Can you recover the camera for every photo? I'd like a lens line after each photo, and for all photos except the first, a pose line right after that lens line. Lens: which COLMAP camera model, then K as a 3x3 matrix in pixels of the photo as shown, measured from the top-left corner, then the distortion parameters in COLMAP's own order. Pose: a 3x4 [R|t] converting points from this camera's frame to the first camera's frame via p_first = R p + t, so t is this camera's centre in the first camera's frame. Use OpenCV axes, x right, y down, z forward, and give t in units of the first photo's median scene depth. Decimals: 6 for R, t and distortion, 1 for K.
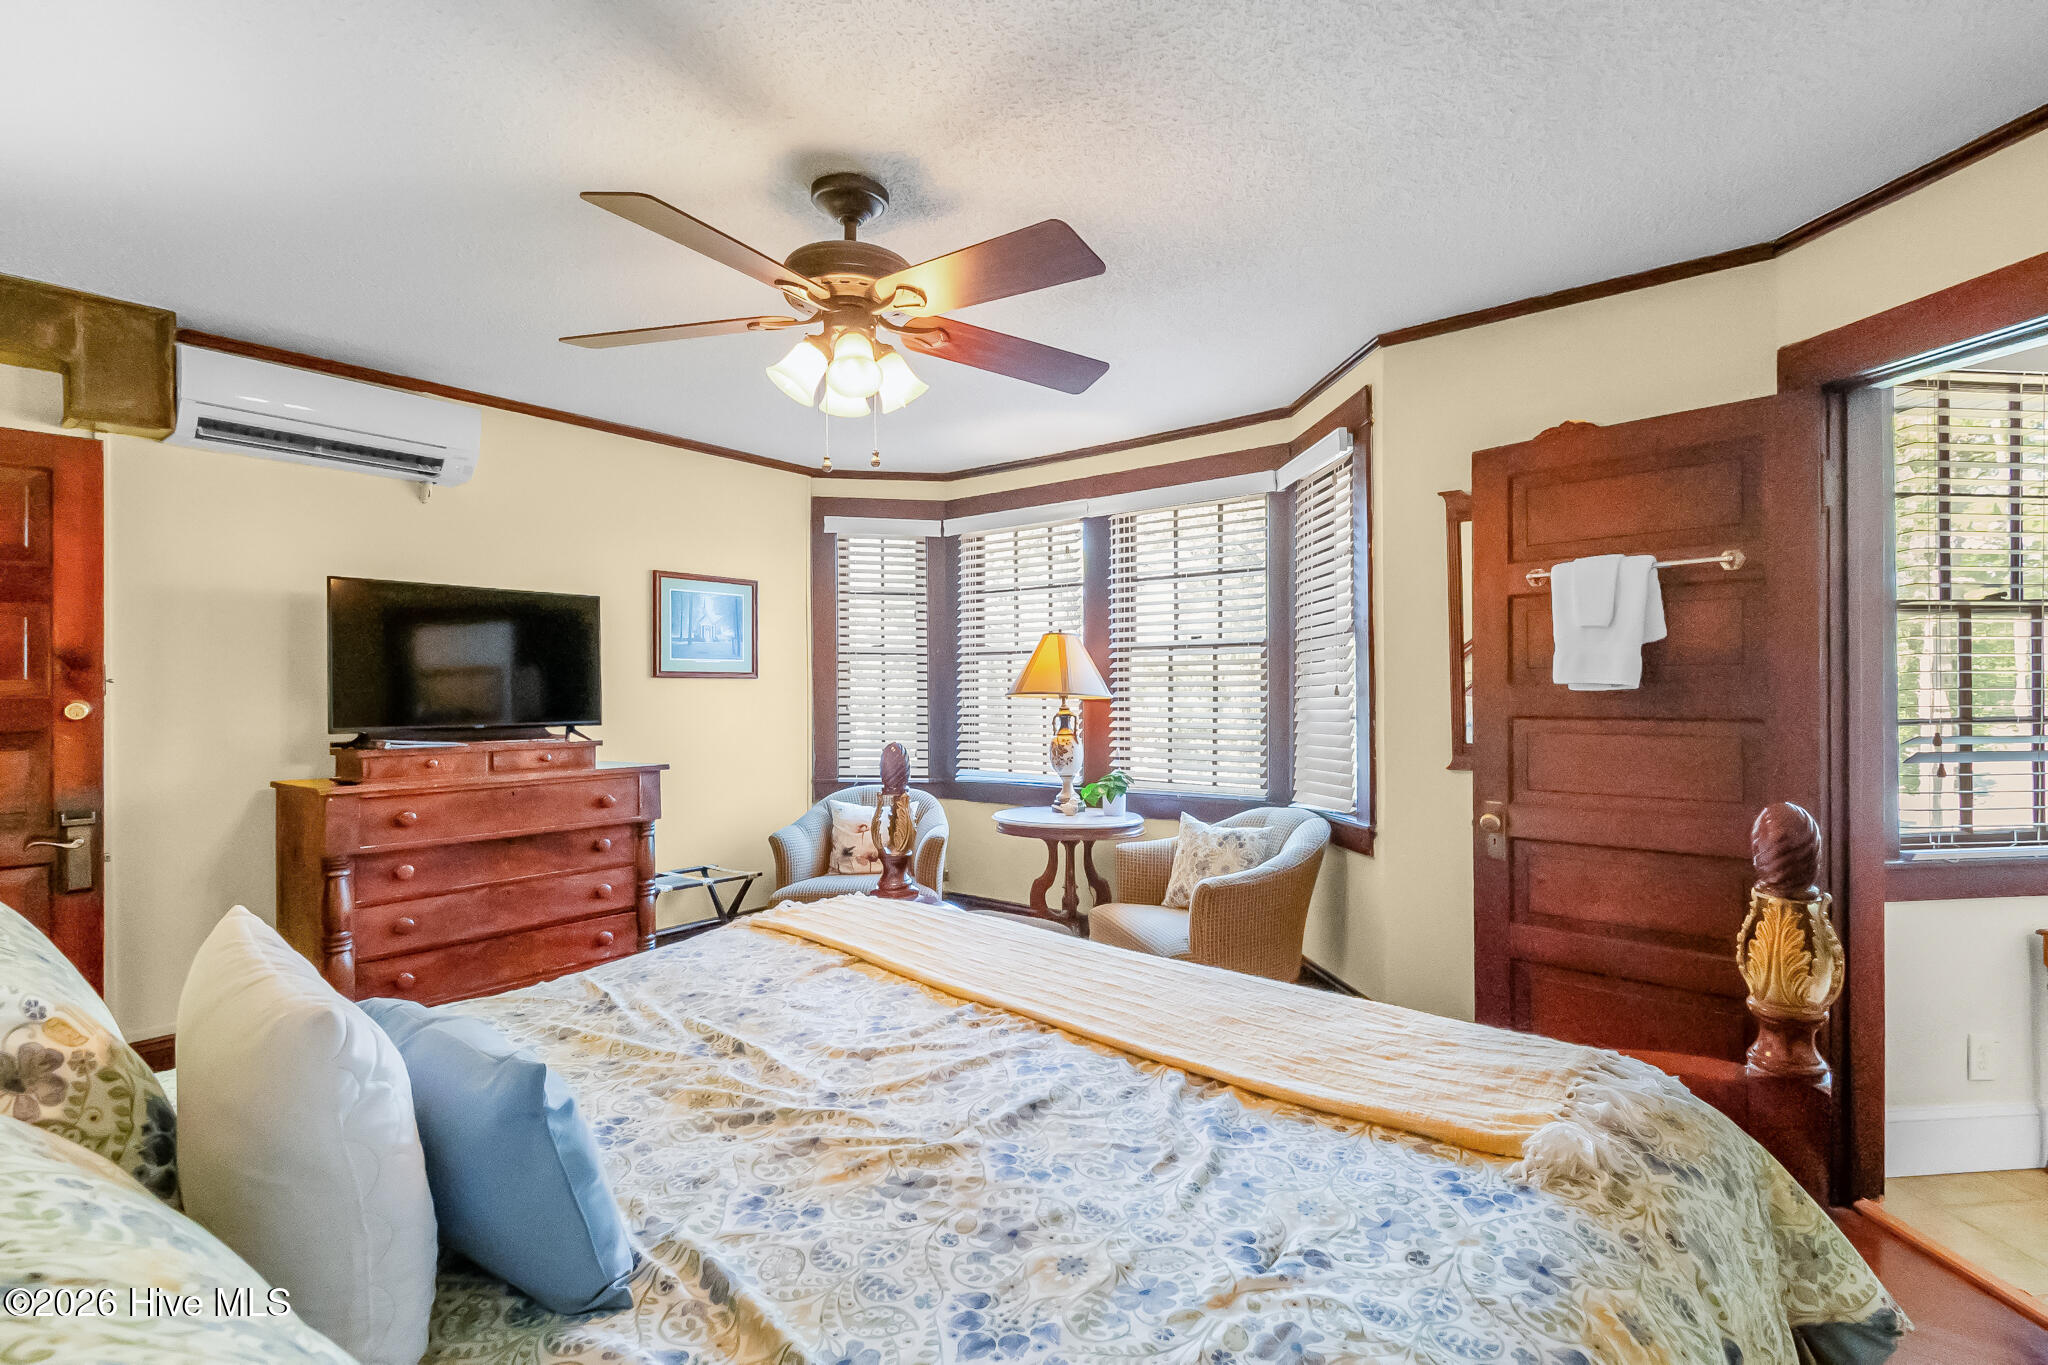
lens RADIAL K [[930.7, 0, 1024.0], [0, 930.7, 682.5], [0, 0, 1]] dist [0.001143, -0.000049]
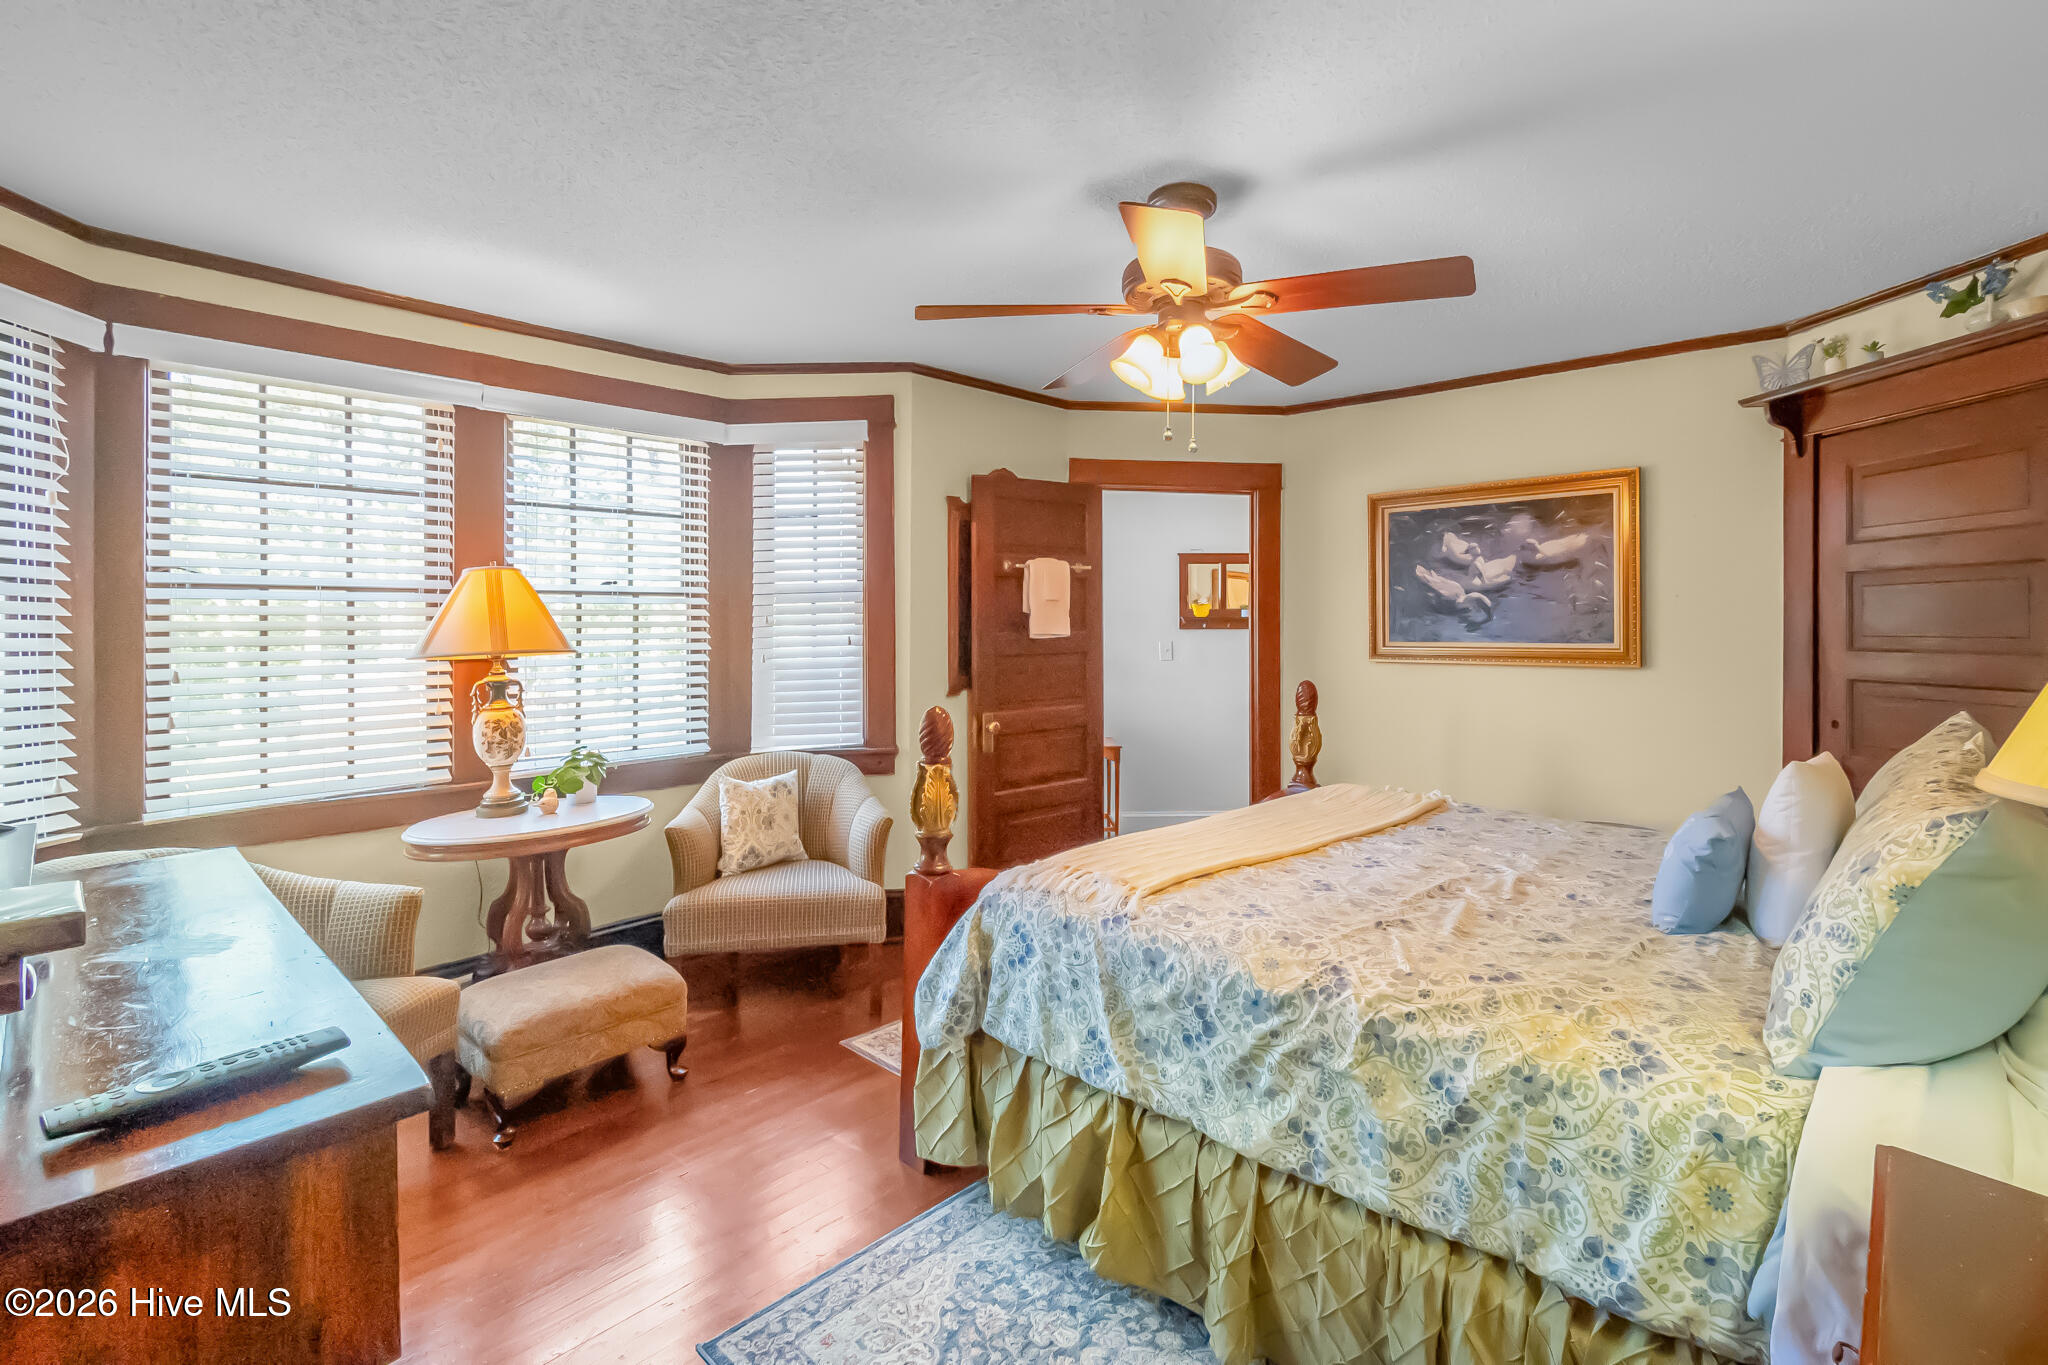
lens RADIAL K [[925.8, 0, 1015.3], [0, 925.8, 625.4], [0, 0, 1]] dist [0.002634, -0.000441]
pose [[0.104701, 0.001874, 0.994502, -0.635898], [0.001123, 0.999997, -0.002002, -0.006626], [-0.994503, 0.001326, 0.104699, 0.529532]]
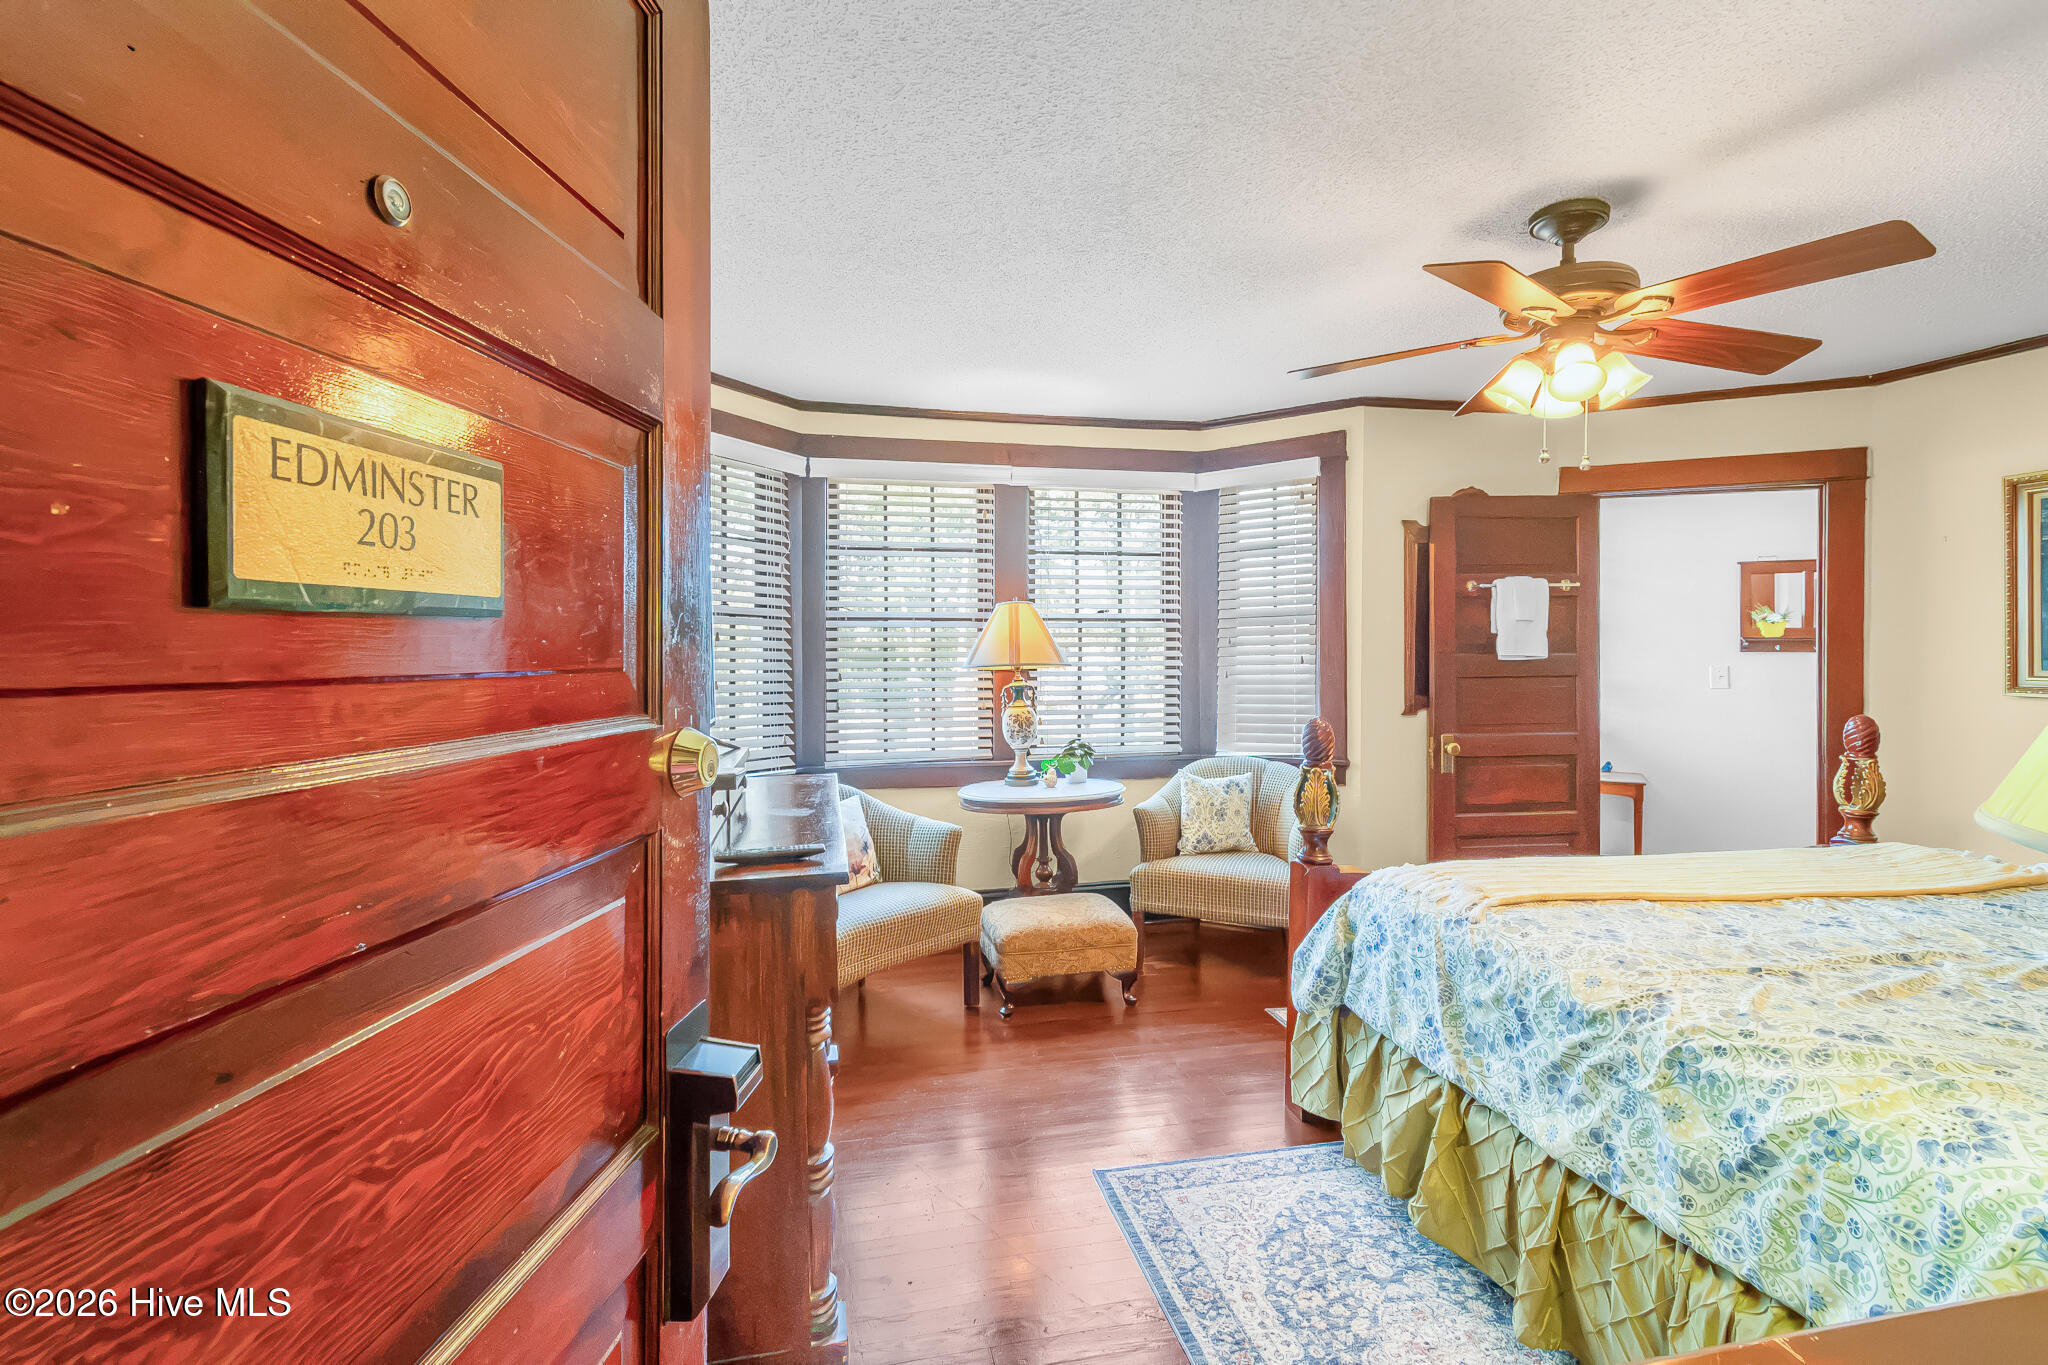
lens RADIAL K [[915.0, 0, 1025.2], [0, 915.0, 654.8], [0, 0, 1]] dist [-0.003598, -0.001463]
pose [[0.638242, -0.004100, 0.769825, -0.697782], [-0.003770, 0.999957, 0.008451, -0.006221], [-0.769827, -0.008296, 0.638199, 0.385313]]
